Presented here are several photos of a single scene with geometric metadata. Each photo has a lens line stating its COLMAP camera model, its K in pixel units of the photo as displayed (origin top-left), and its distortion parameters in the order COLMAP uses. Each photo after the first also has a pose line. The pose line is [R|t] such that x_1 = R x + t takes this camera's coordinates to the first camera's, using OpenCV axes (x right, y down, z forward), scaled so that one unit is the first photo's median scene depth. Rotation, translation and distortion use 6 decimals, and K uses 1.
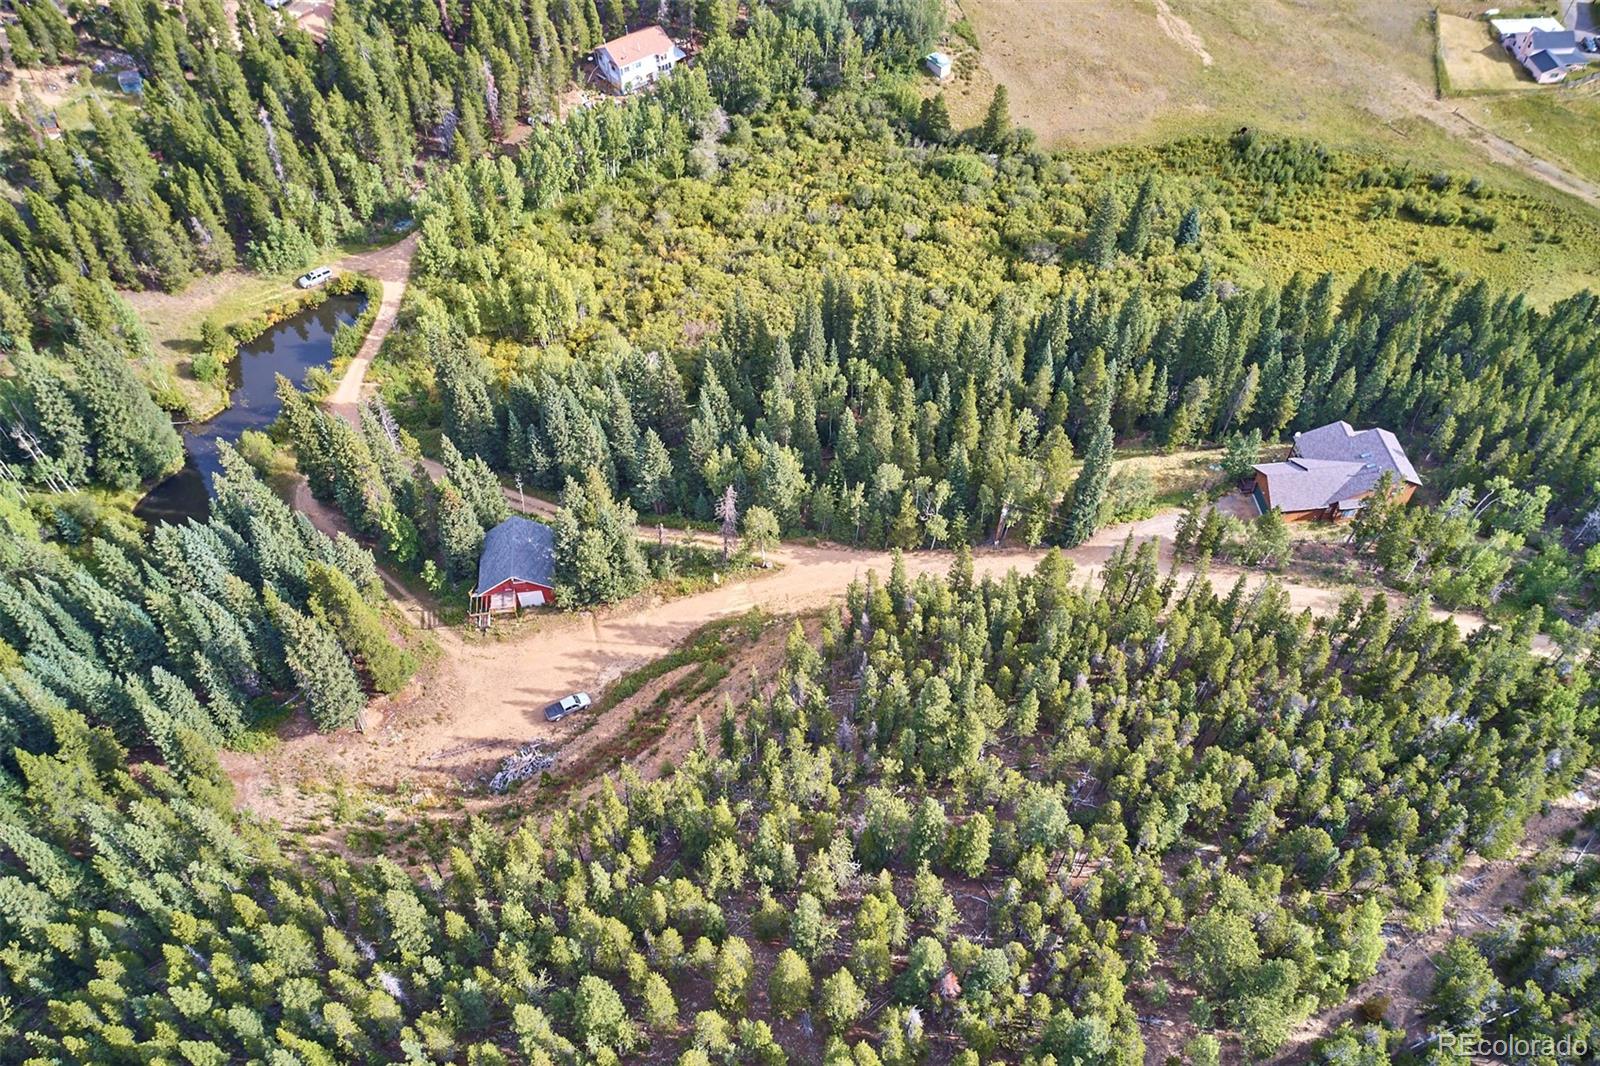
lens RADIAL K [[1276.3, 0, 762.1], [0, 1276.3, 531.7], [0, 0, 1]] dist [-0.020760, -0.008263]
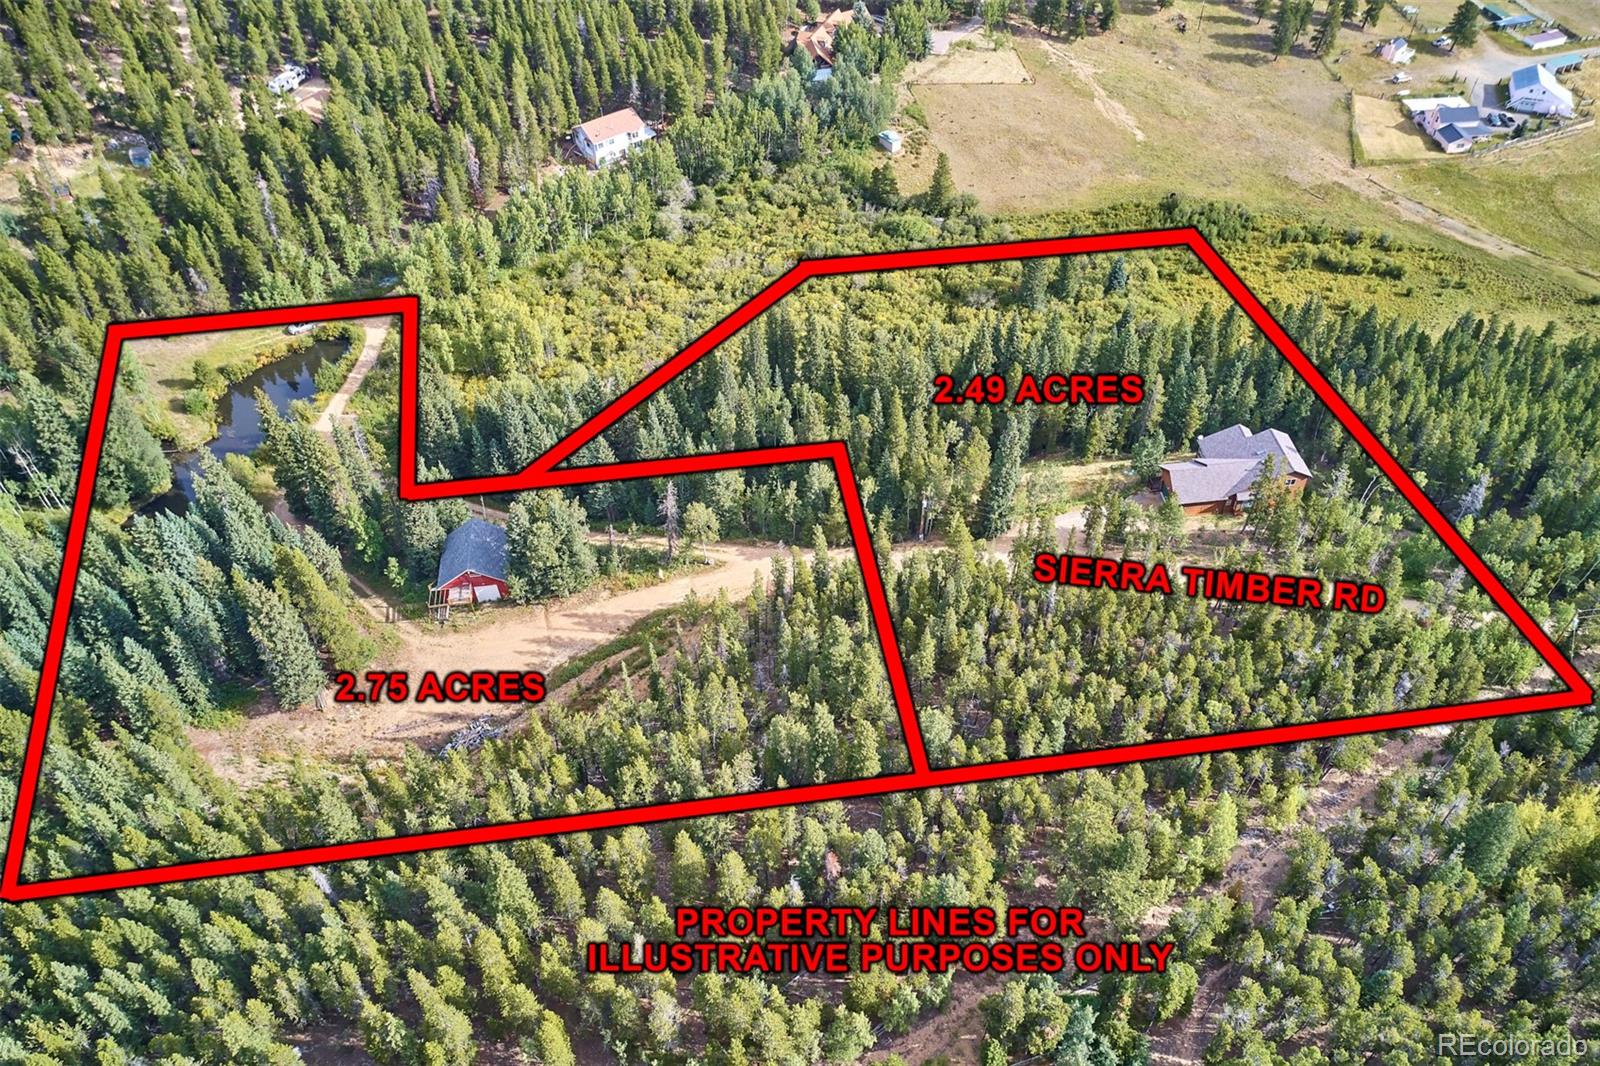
lens RADIAL K [[1288.1, 0, 800.0], [0, 1288.1, 533.0], [0, 0, 1]] dist [-0.025236, -0.000334]
pose [[0.999902, -0.011274, 0.008274, 0.060714], [0.012096, 0.994168, -0.107163, 0.101140], [-0.007018, 0.107253, 0.994207, -0.066072]]
